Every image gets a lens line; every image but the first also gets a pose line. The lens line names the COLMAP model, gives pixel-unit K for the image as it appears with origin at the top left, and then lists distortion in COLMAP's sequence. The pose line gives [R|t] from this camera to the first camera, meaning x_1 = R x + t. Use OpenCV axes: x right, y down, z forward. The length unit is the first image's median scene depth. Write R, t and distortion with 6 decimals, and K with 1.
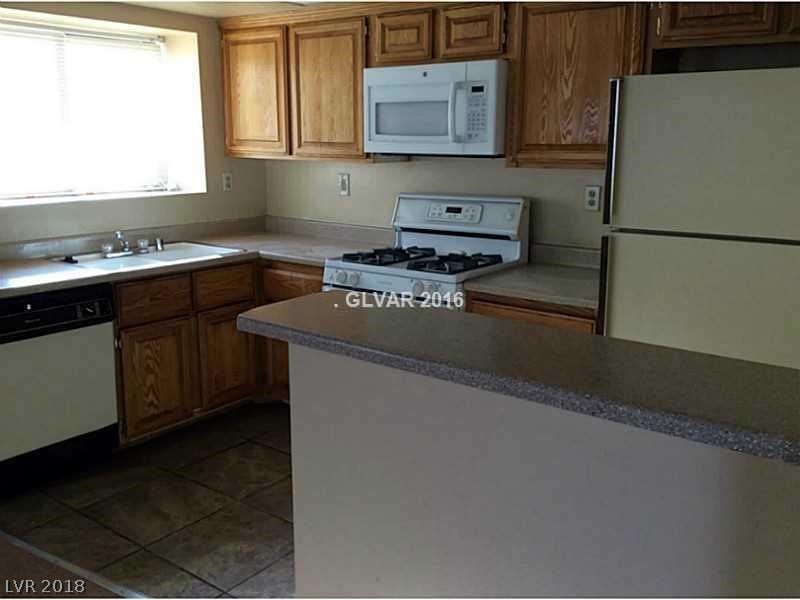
lens RADIAL K [[732.3, 0, 402.1], [0, 732.3, 292.7], [0, 0, 1]] dist [0.139133, -0.312468]
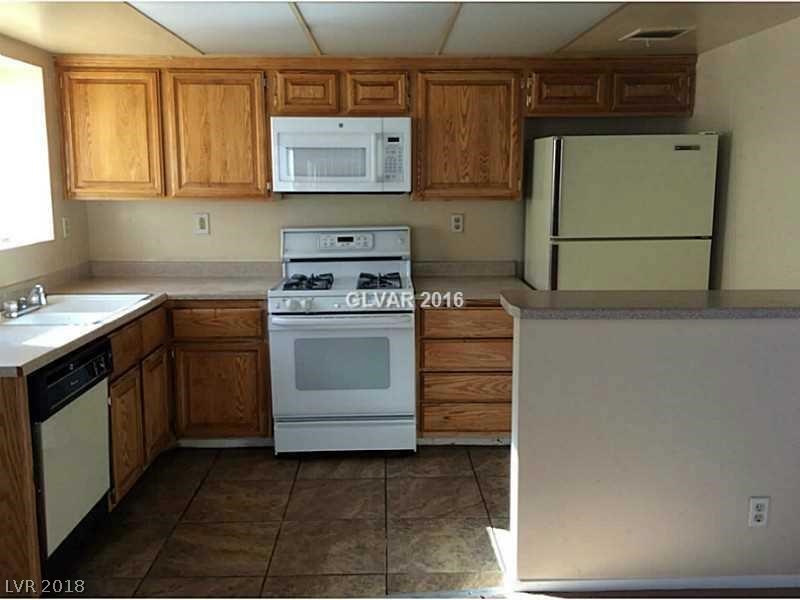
lens RADIAL K [[732.3, 0, 402.1], [0, 732.3, 292.7], [0, 0, 1]] dist [0.139133, -0.312468]
pose [[0.782224, -0.102459, 0.614514, -0.622463], [0.134437, 0.990904, -0.005911, -0.010202], [-0.608319, 0.087237, 0.788884, 0.034298]]
